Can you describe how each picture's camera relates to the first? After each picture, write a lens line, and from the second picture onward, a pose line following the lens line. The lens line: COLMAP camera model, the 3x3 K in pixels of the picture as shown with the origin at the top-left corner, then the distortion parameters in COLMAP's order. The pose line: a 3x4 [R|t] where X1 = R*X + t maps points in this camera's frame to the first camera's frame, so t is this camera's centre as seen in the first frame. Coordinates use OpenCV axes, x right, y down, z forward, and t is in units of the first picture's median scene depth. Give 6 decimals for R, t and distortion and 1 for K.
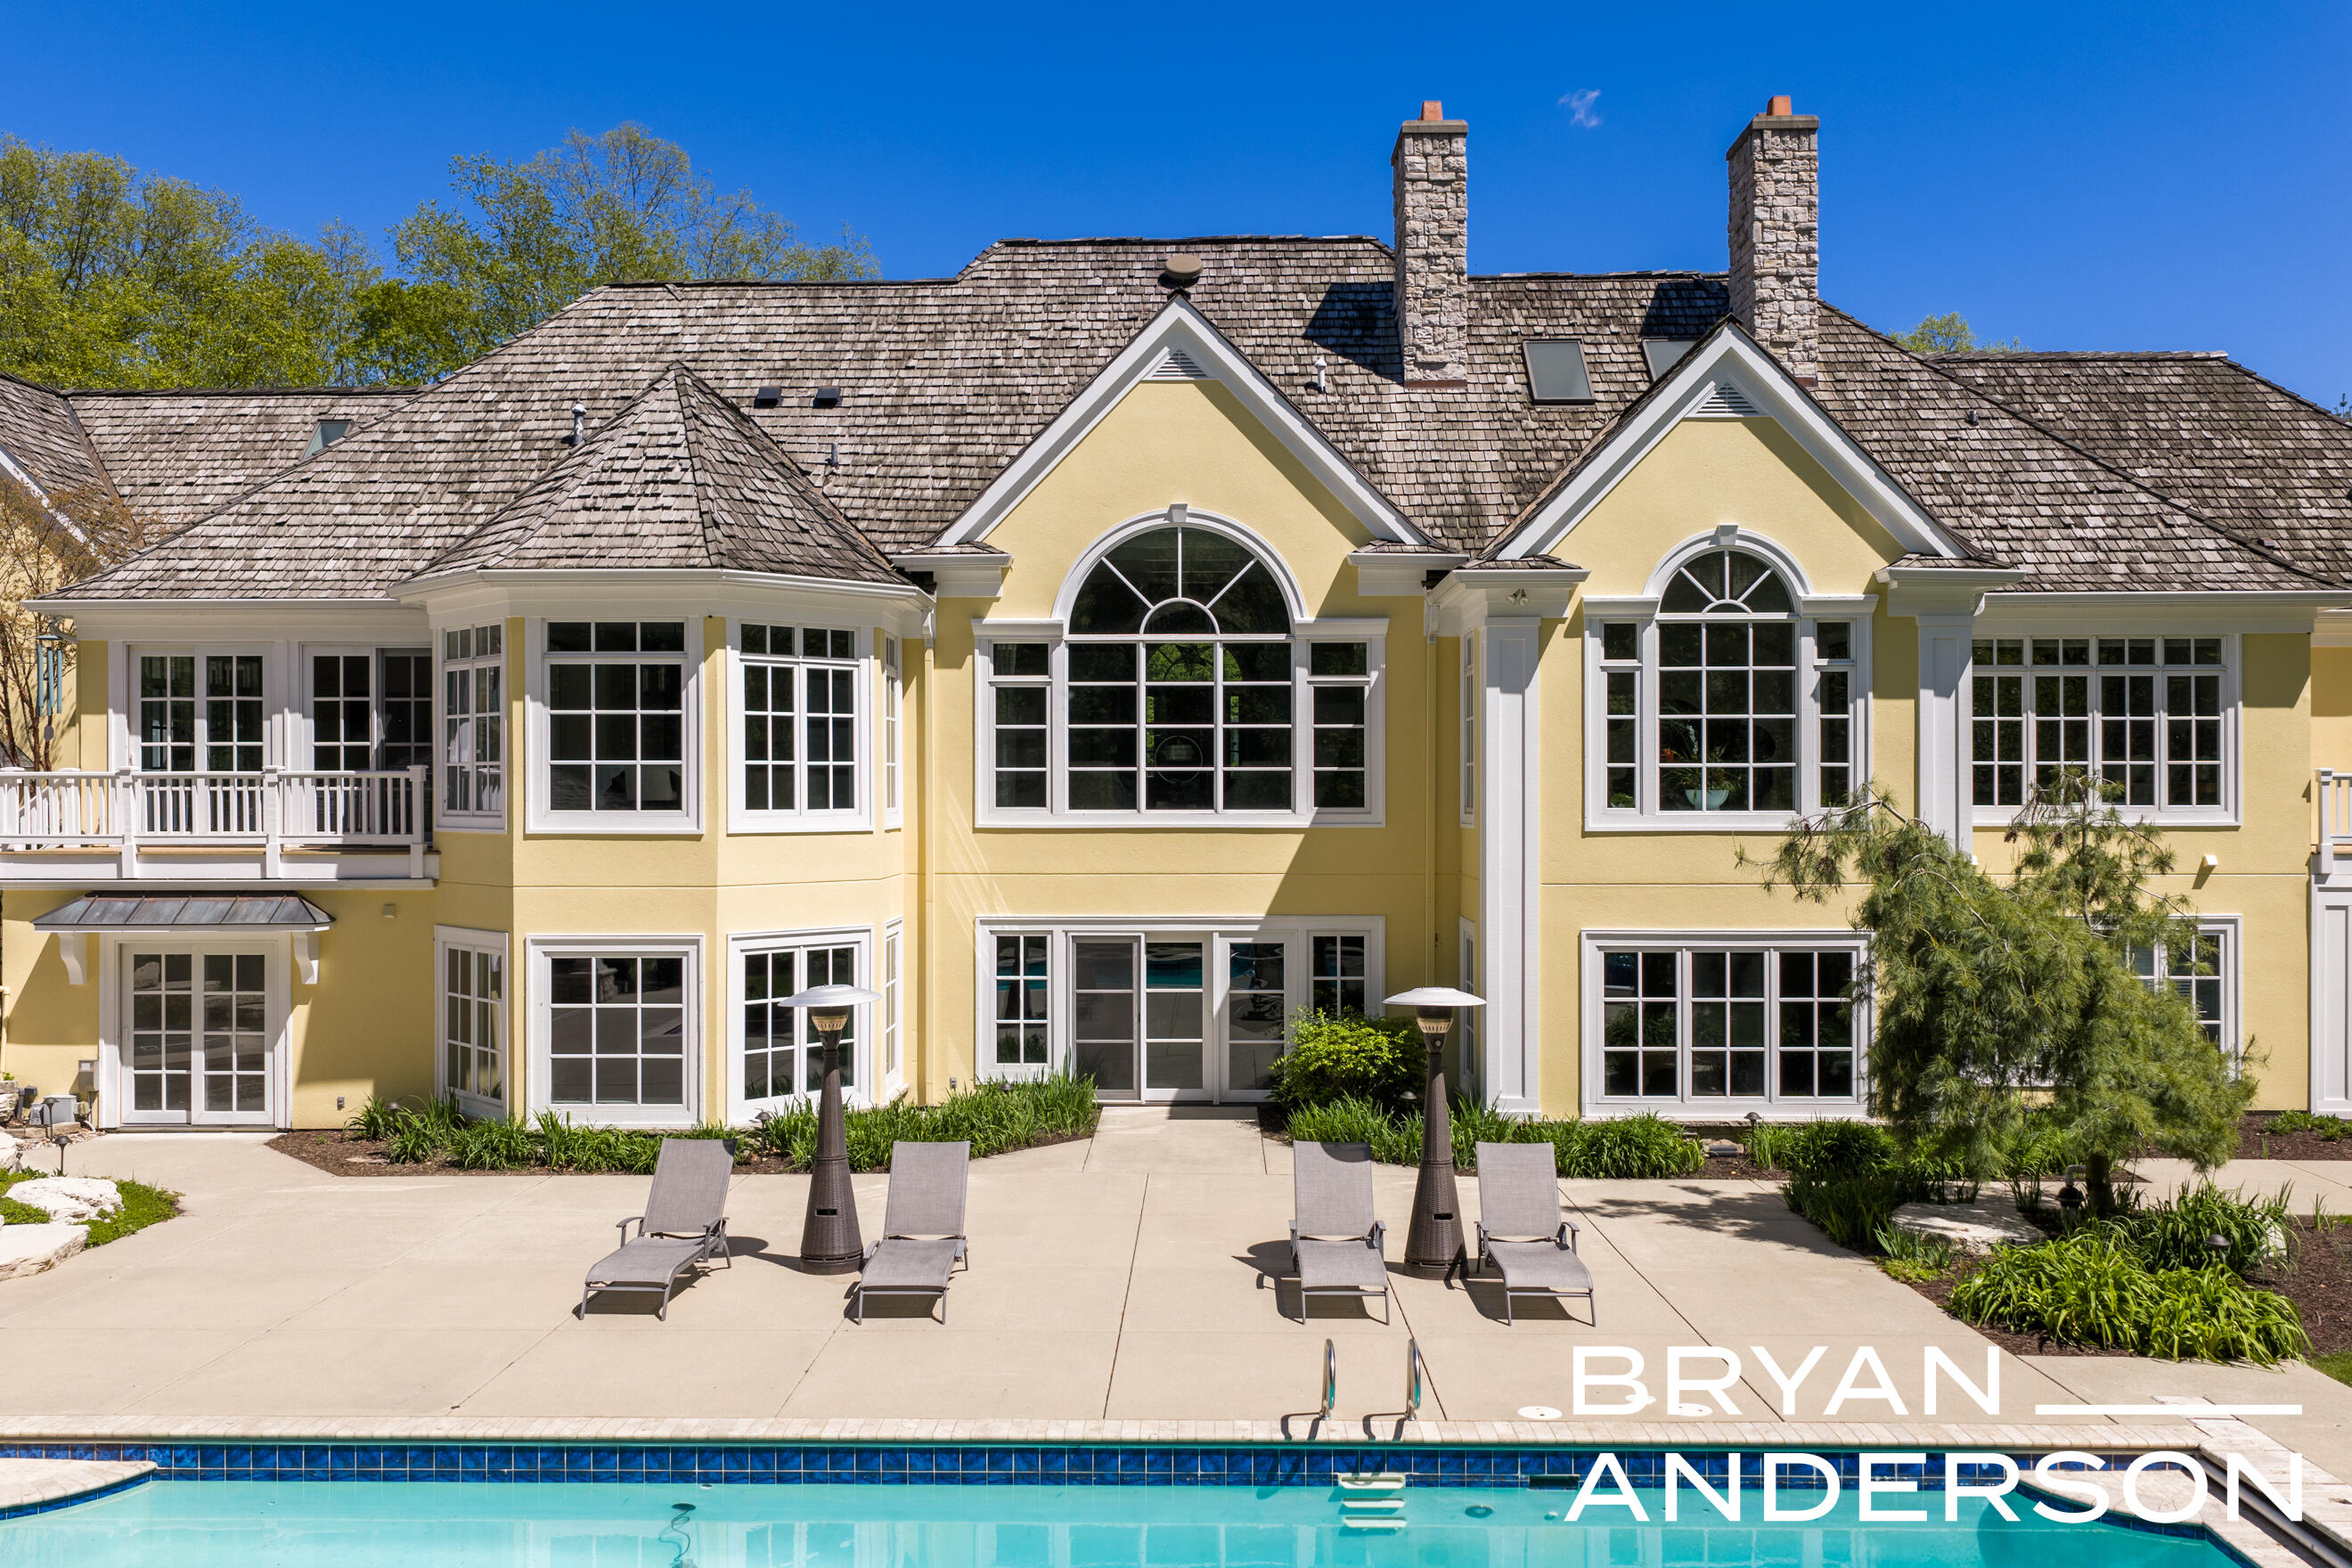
lens RADIAL K [[1969.0, 0, 1167.3], [0, 1969.0, 786.1], [0, 0, 1]] dist [0.007019, -0.008645]
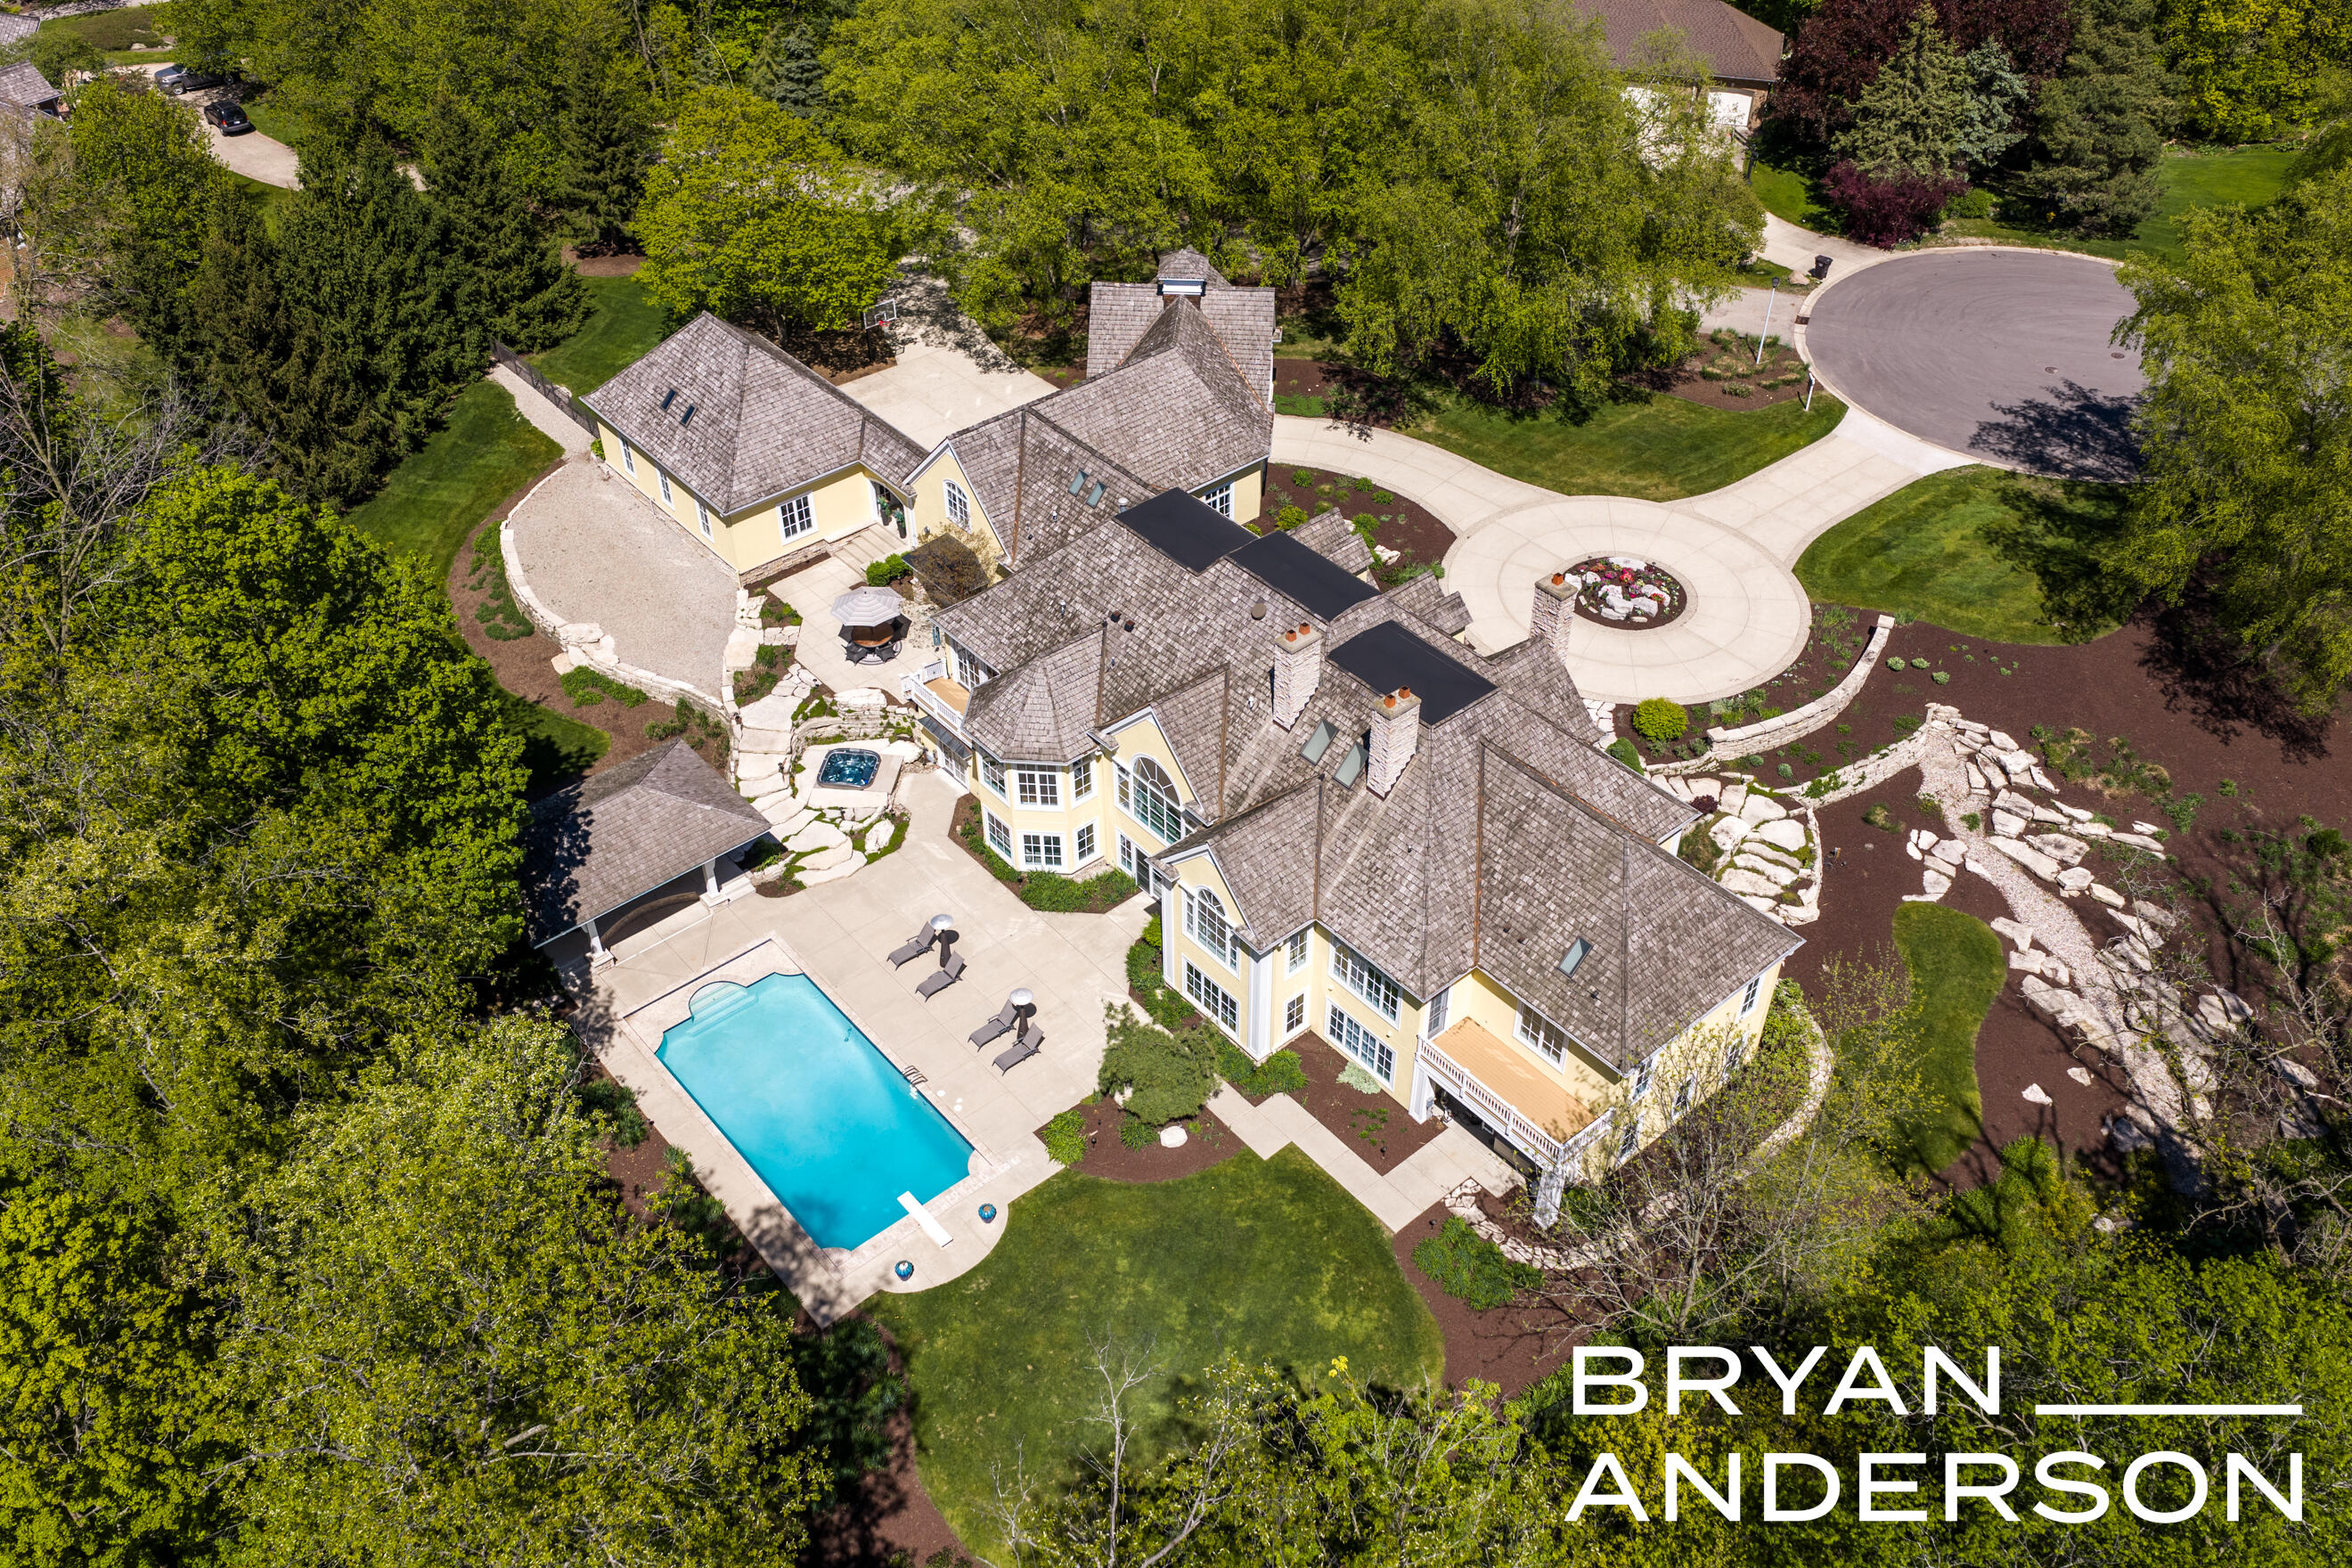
lens RADIAL K [[1944.6, 0, 1184.0], [0, 1944.6, 788.3], [0, 0, 1]] dist [0.030282, -0.062279]
pose [[0.664384, 0.486801, -0.567114, 1.859564], [0.003324, 0.756859, 0.653569, -2.188441], [0.747384, -0.436106, 0.501227, -0.496907]]
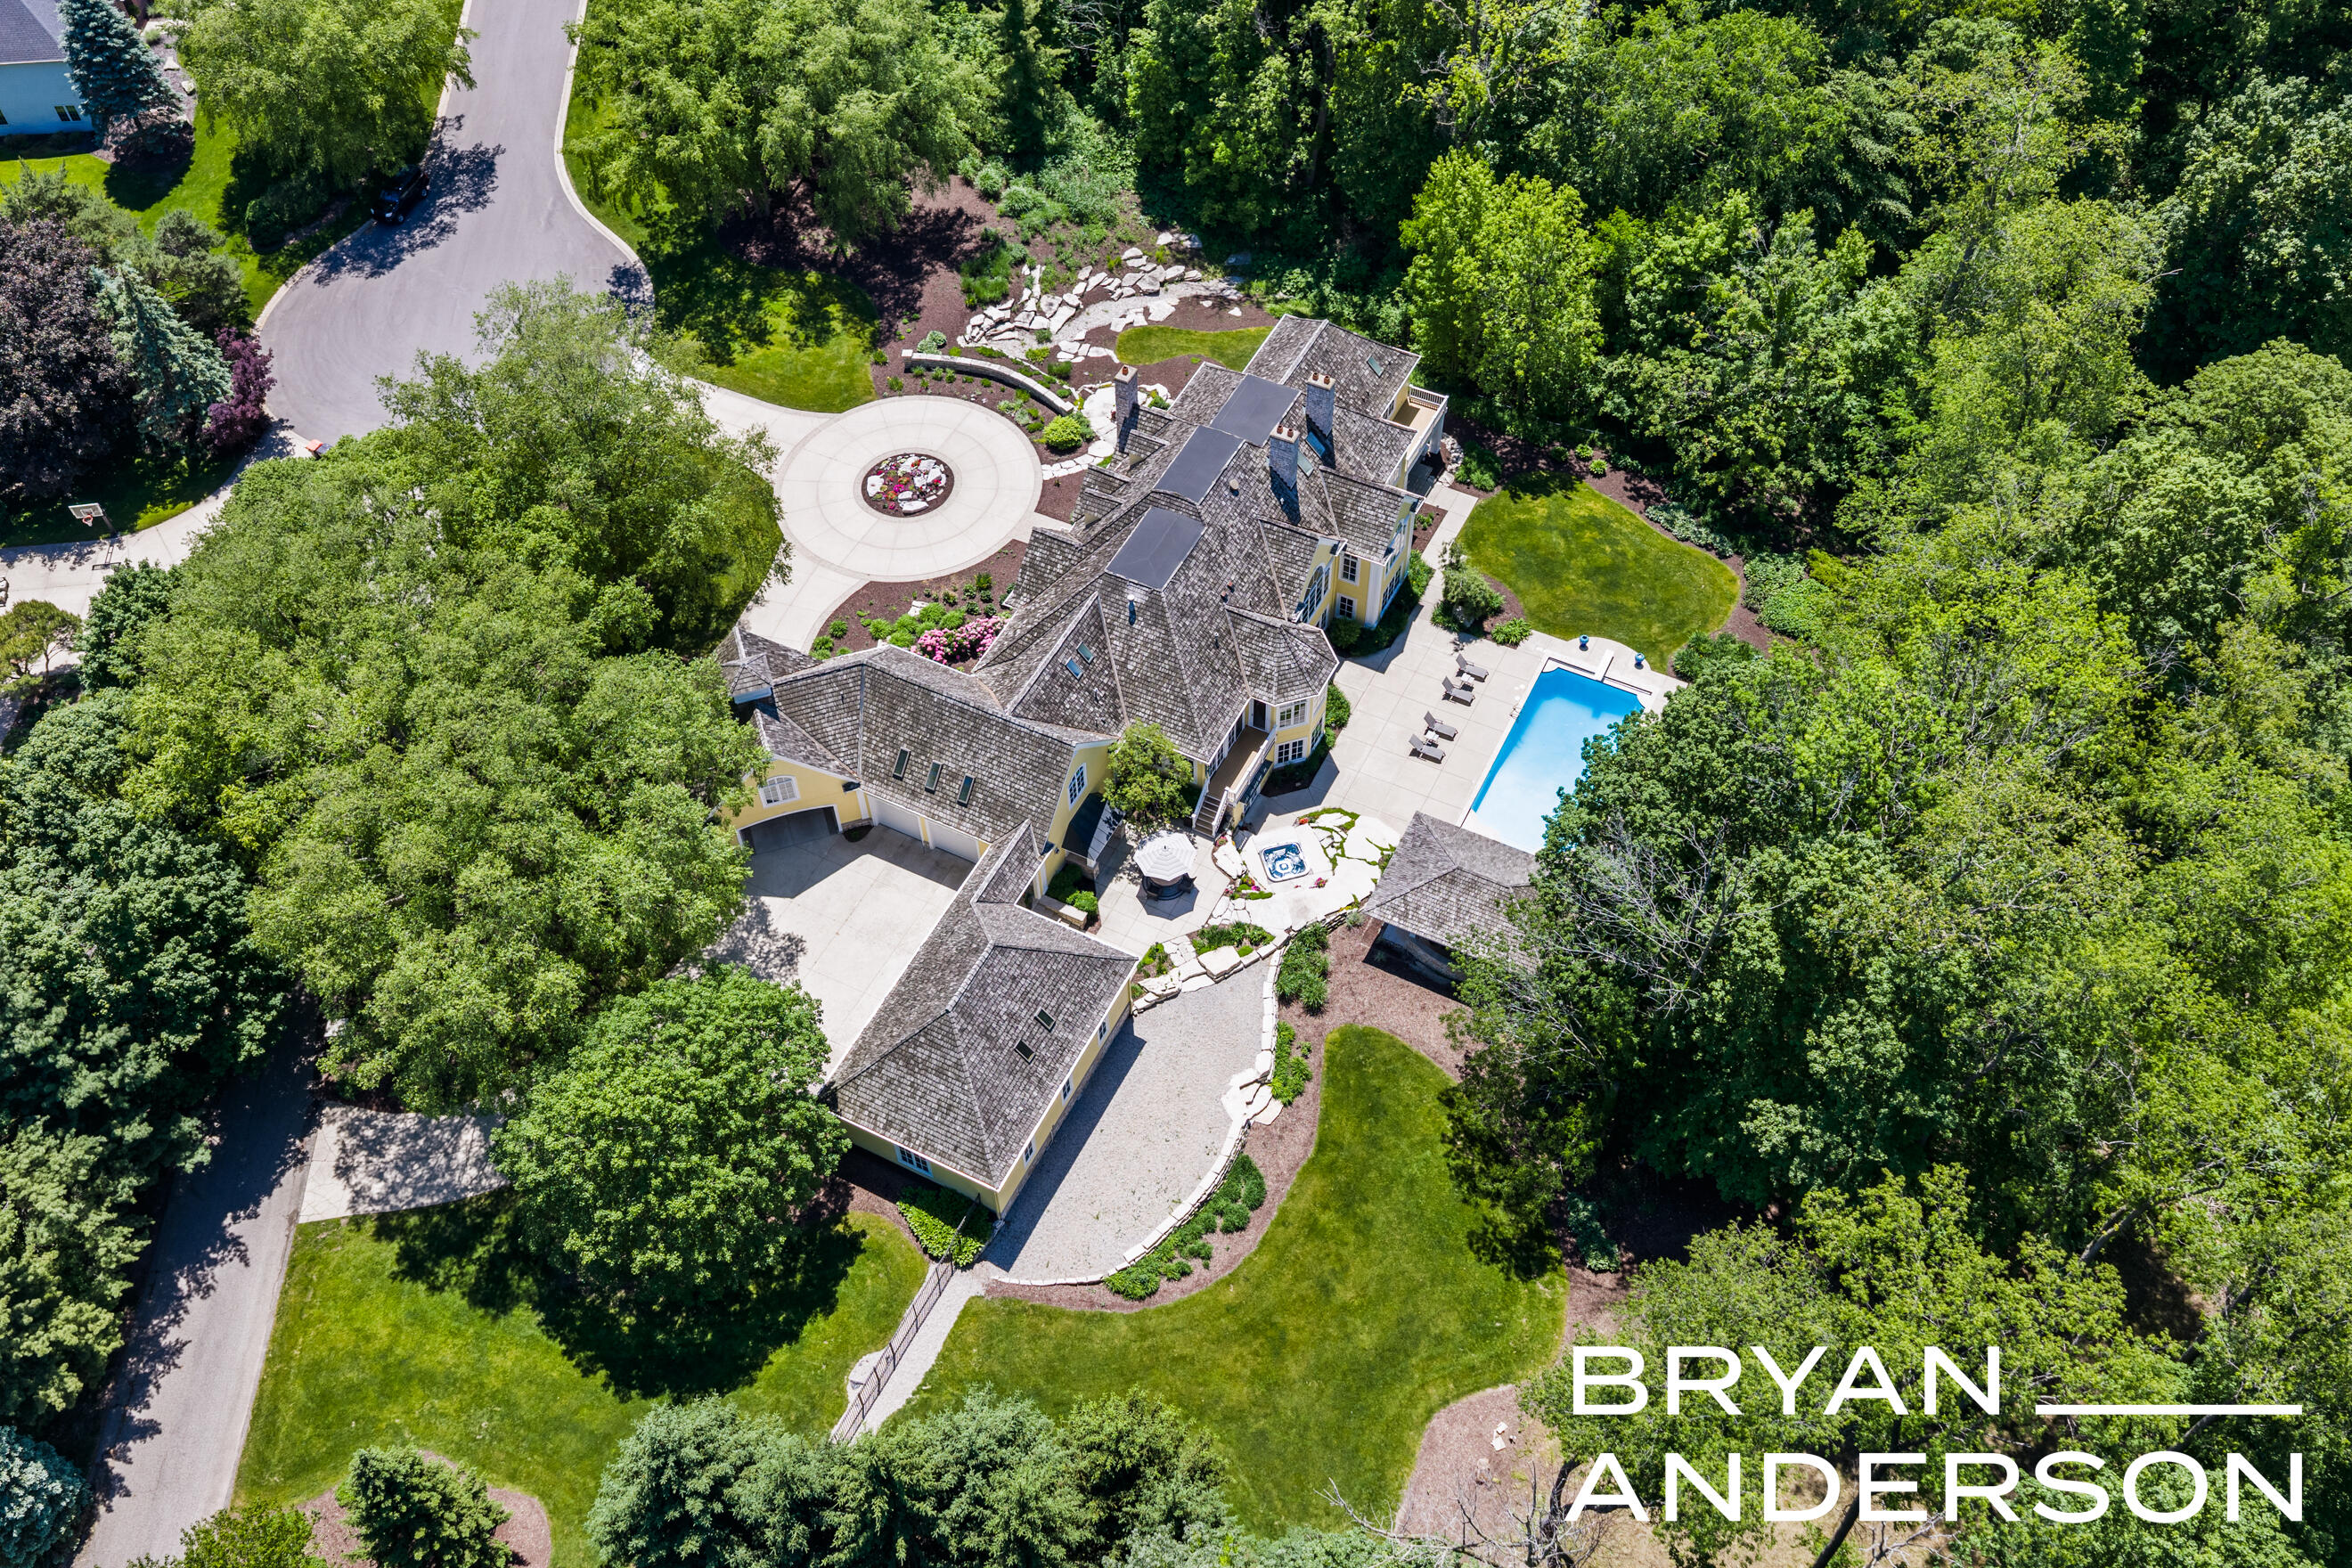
lens RADIAL K [[1944.5, 0, 1187.4], [0, 1944.5, 789.2], [0, 0, 1]] dist [0.027593, -0.046030]
pose [[0.428974, -0.714764, 0.552354, -3.168495], [0.006405, 0.613864, 0.789386, -3.613346], [-0.903294, -0.335088, 0.267909, -0.105962]]
